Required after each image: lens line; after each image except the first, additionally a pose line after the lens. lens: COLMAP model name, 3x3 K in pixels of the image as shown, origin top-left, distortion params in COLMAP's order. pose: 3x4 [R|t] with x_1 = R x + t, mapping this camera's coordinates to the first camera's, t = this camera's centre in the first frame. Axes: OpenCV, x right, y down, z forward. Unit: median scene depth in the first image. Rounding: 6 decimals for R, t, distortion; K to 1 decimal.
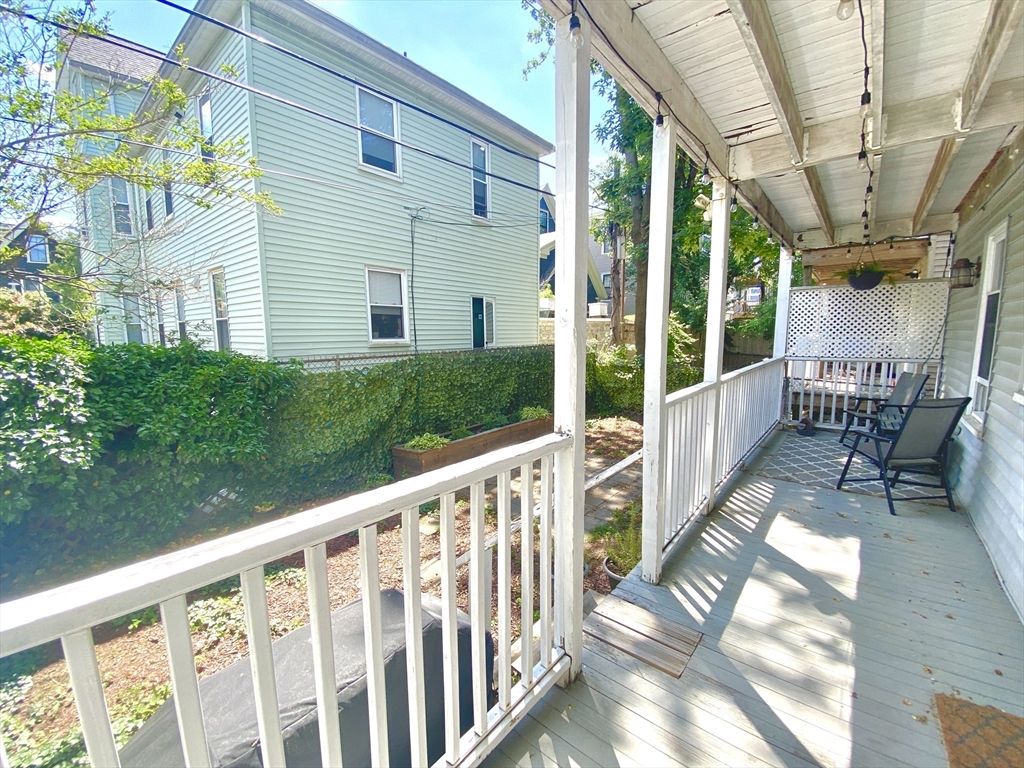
lens RADIAL K [[416.7, 0, 512.0], [0, 416.7, 384.0], [0, 0, 1]] dist [0.001397, 0.000046]
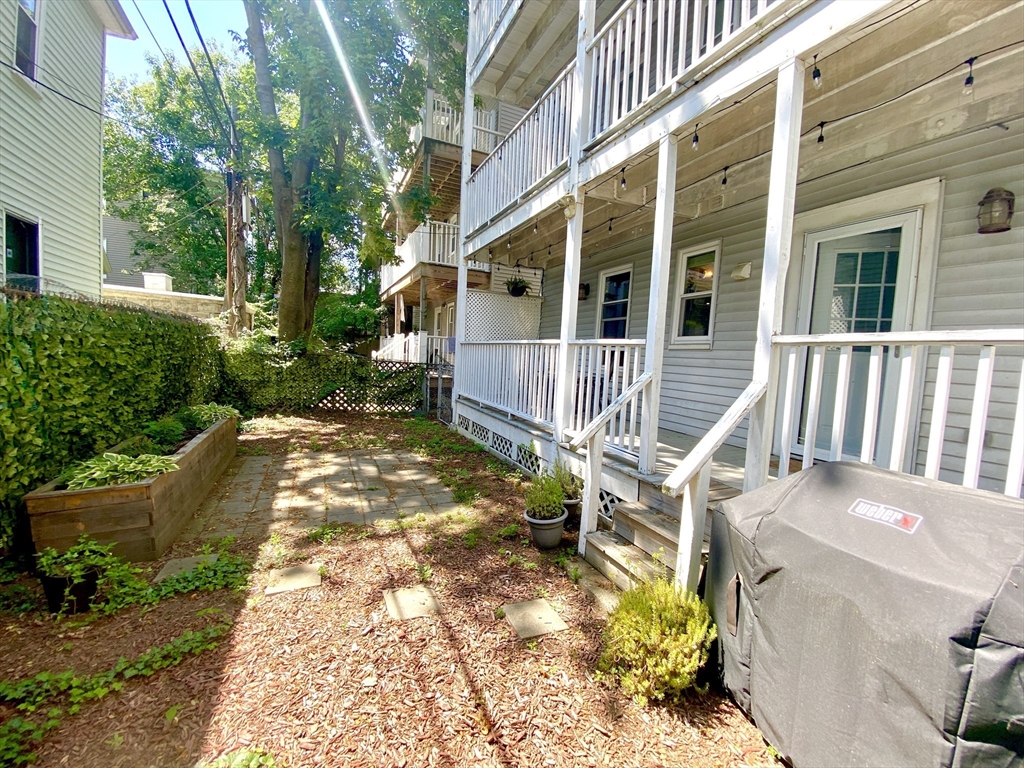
lens RADIAL K [[416.7, 0, 512.0], [0, 416.7, 384.0], [0, 0, 1]] dist [0.001397, 0.000046]
pose [[0.417593, -0.035935, 0.907923, -0.467283], [0.062205, 0.998004, 0.010889, 0.061504], [-0.906502, 0.051930, 0.418995, 0.358012]]
